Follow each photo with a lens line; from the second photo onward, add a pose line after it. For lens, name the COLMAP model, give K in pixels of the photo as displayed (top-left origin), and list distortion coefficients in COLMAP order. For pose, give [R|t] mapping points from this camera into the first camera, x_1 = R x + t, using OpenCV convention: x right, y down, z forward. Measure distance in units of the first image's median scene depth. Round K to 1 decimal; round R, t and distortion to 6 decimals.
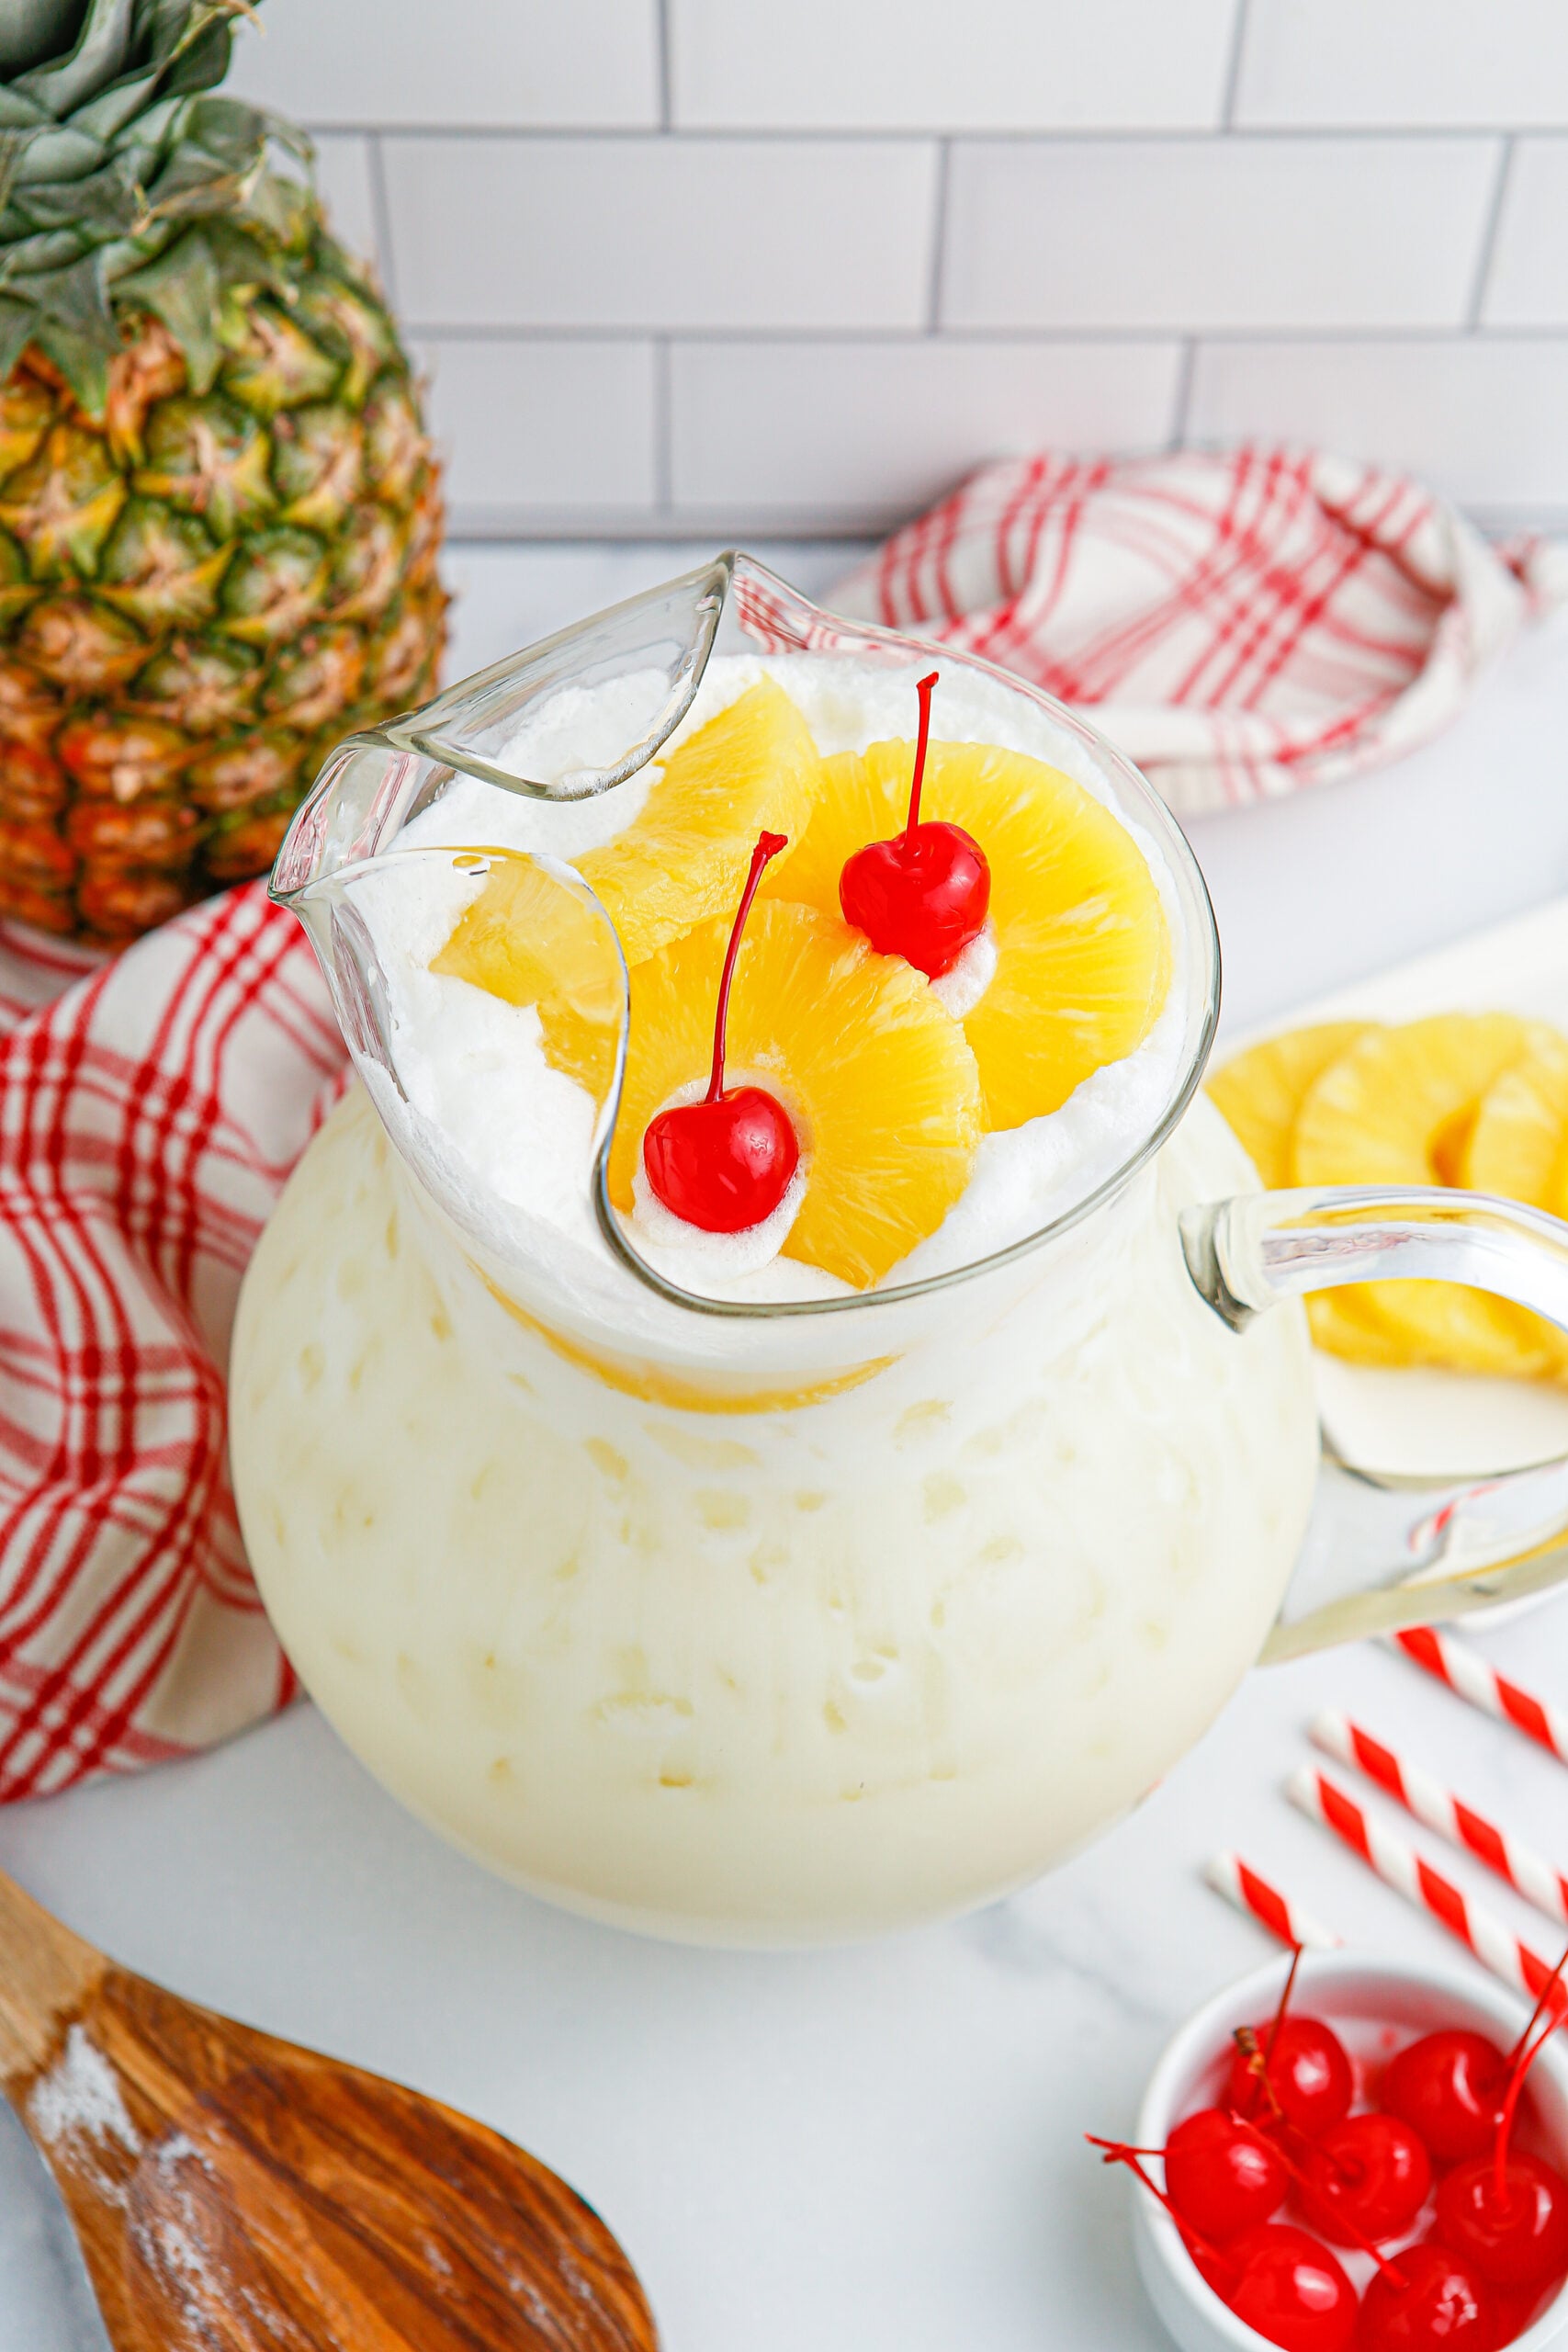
lens RADIAL K [[4734.5, 0, 784.0], [0, 4734.5, 1176.0], [0, 0, 1]] dist [0.384033, 0.477107]
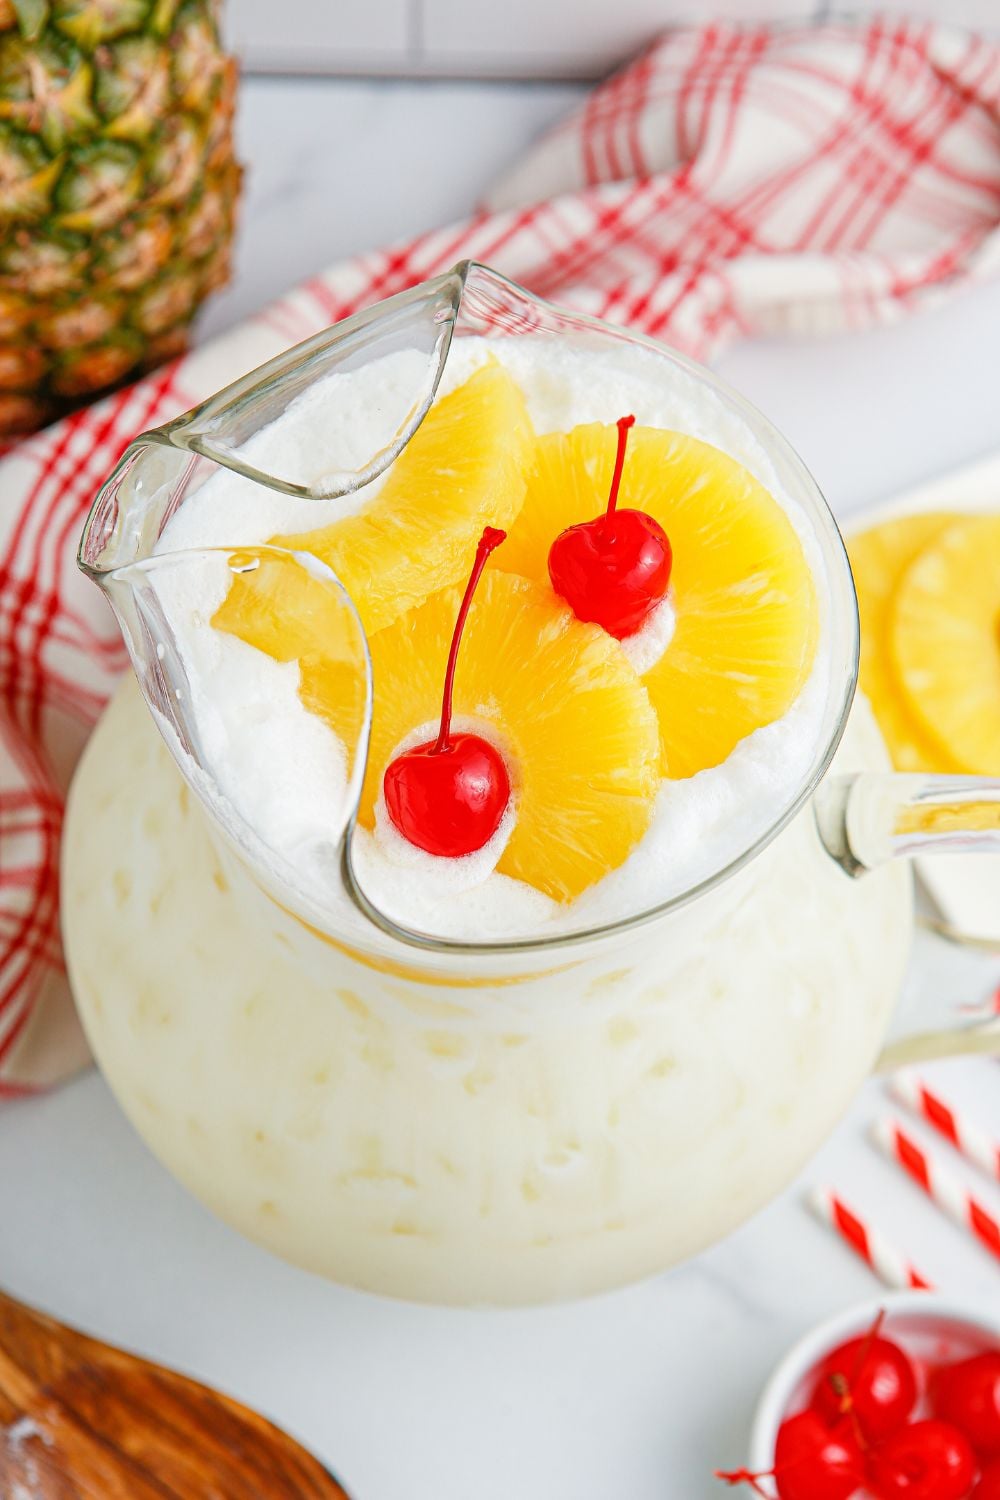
lens RADIAL K [[3019.7, 0, 500.0], [0, 3019.7, 750.0], [0, 0, 1]] dist [0.384033, 0.477107]
pose [[0.999808, 0.019373, 0.002880, -0.001787], [-0.019575, 0.983409, 0.180342, -0.136839], [0.000661, -0.180364, 0.983600, 0.202452]]
